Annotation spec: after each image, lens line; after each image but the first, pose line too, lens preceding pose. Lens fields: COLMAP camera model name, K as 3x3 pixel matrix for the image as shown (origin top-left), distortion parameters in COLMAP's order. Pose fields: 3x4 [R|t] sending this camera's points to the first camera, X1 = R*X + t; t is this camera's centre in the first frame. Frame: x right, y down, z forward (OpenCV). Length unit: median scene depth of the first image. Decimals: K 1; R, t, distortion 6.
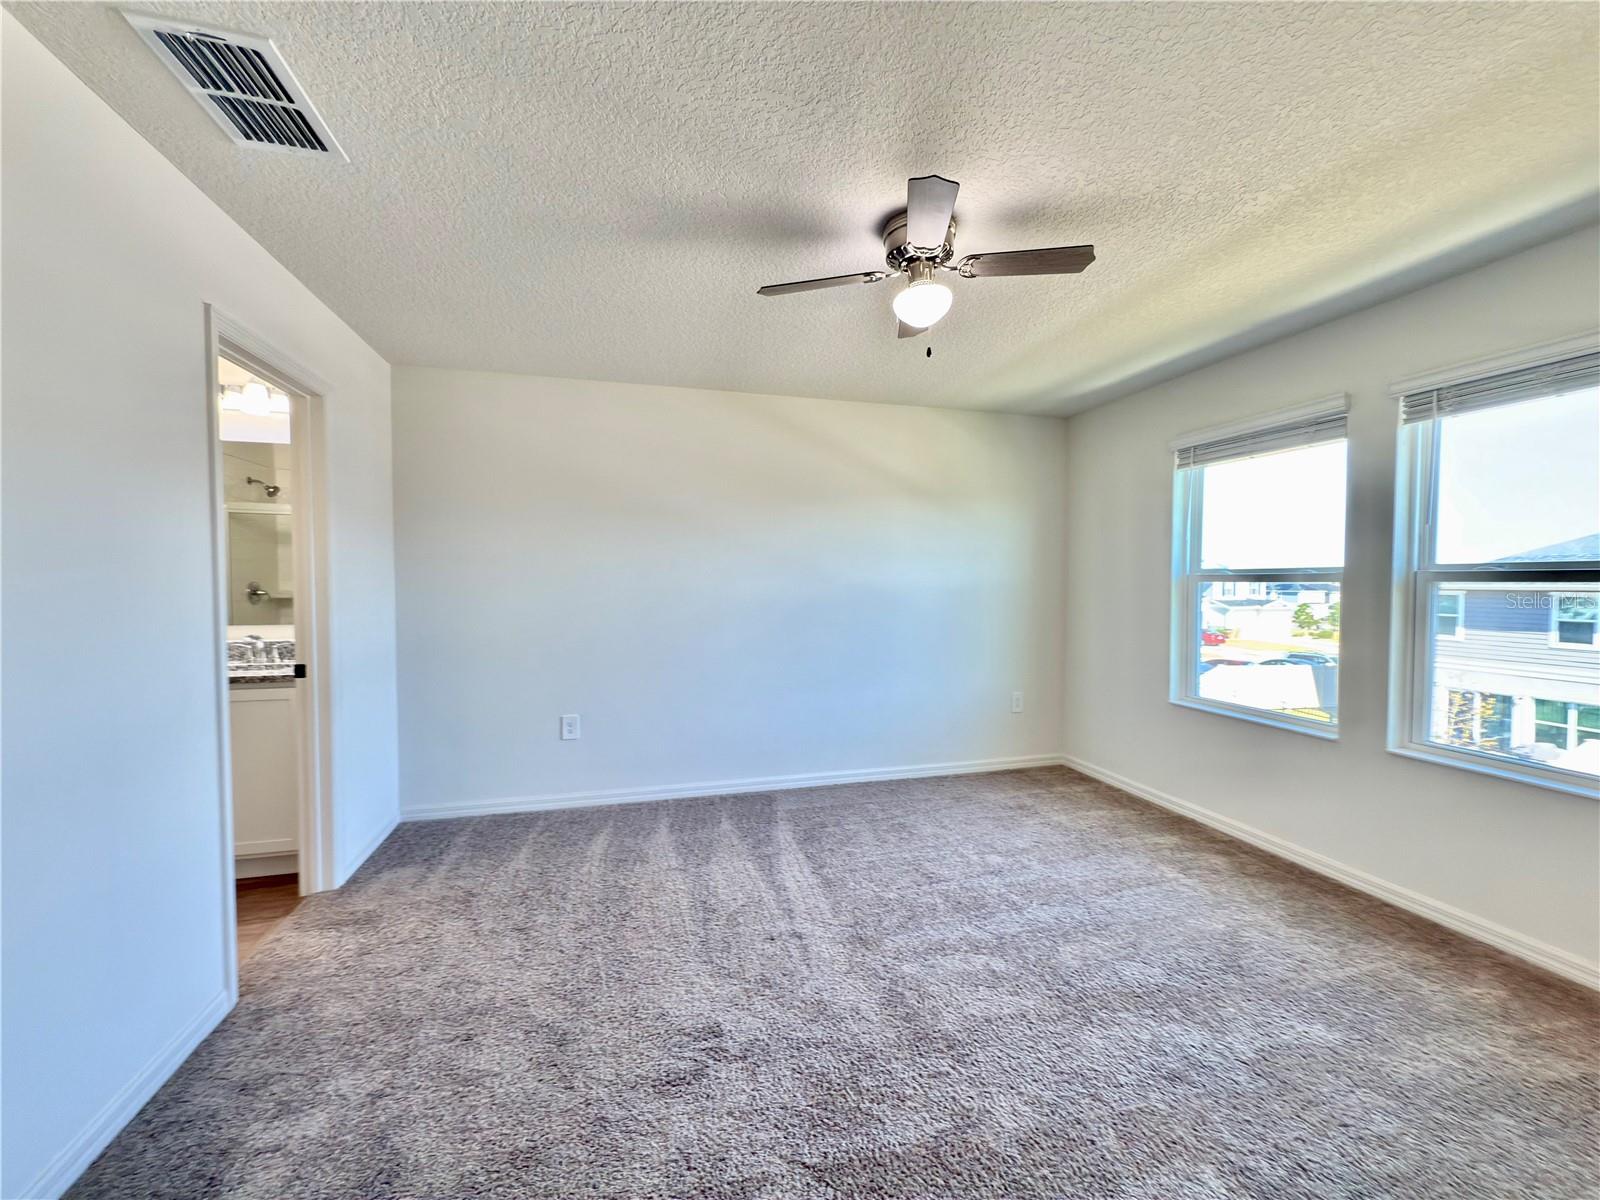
lens RADIAL K [[644.4, 0, 800.0], [0, 644.4, 600.0], [0, 0, 1]] dist [0.000362, 0.000321]
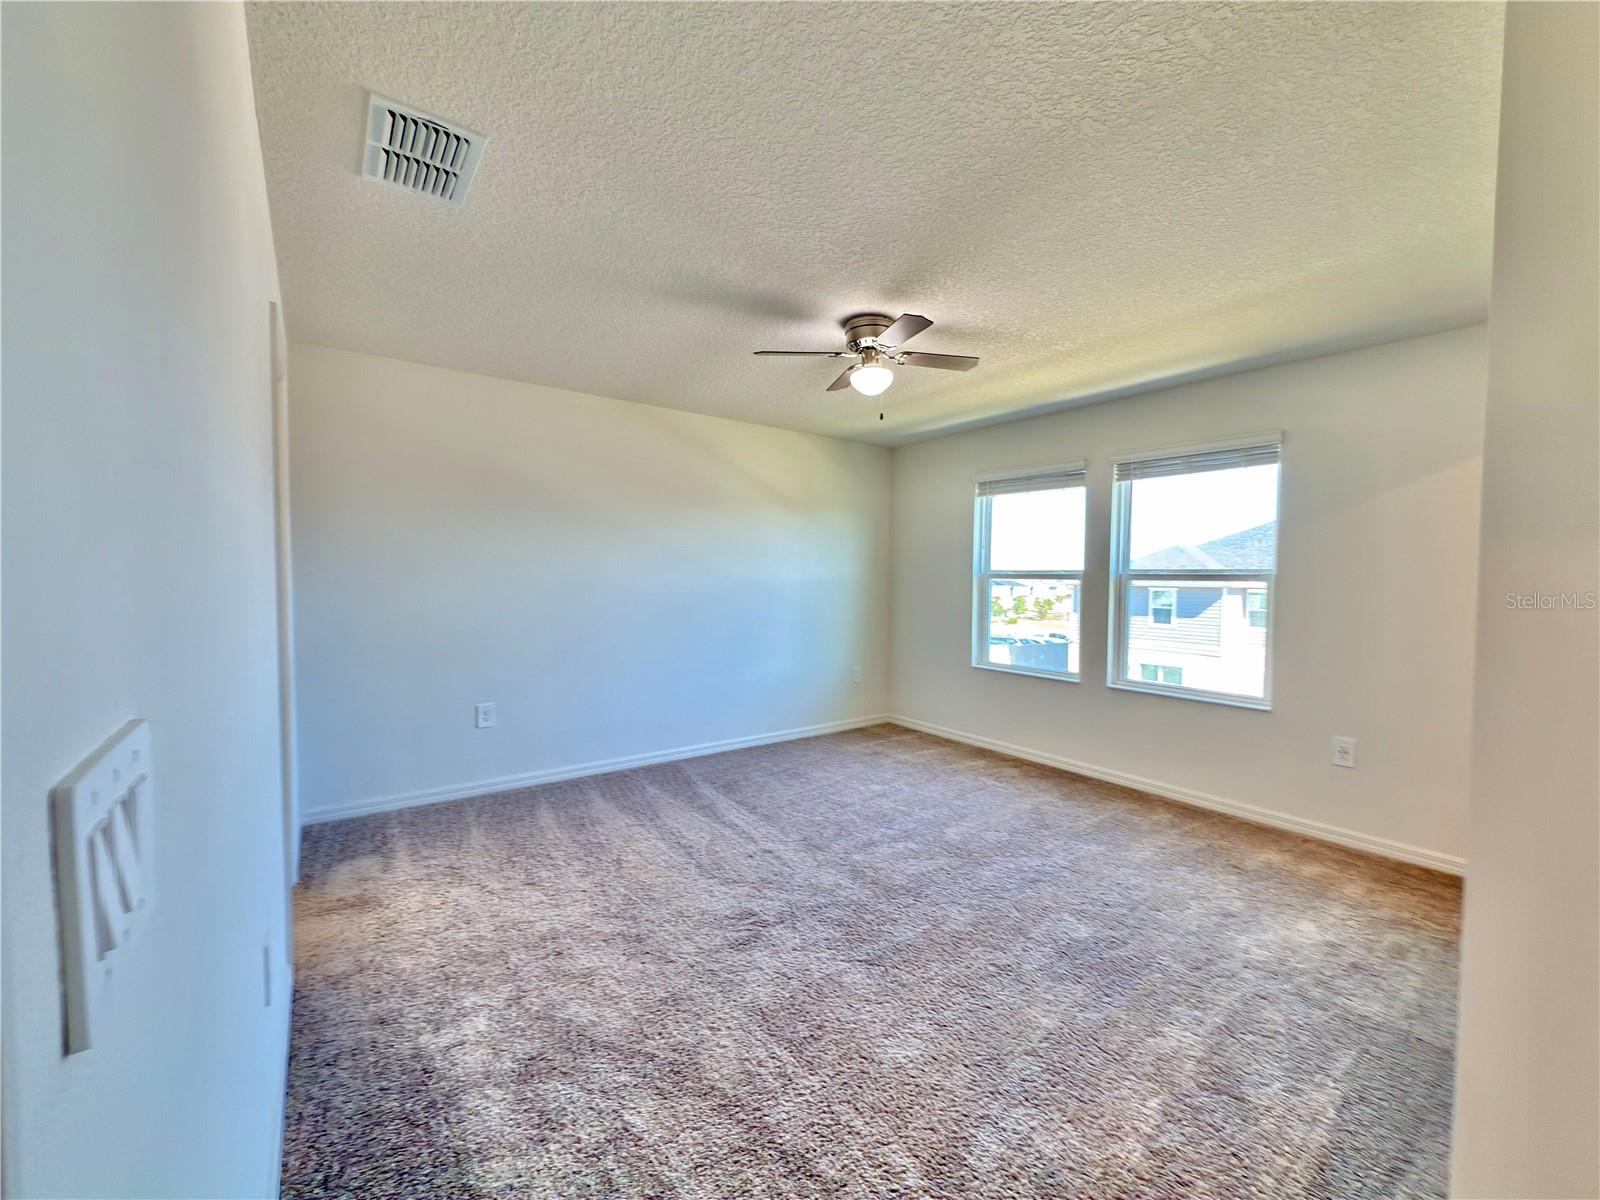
lens RADIAL K [[644.4, 0, 800.0], [0, 644.4, 600.0], [0, 0, 1]] dist [0.000362, 0.000321]
pose [[0.931332, -0.004617, 0.364142, -0.338382], [0.001197, 0.999953, 0.009617, 0.003639], [-0.364170, -0.008521, 0.931294, -0.182057]]
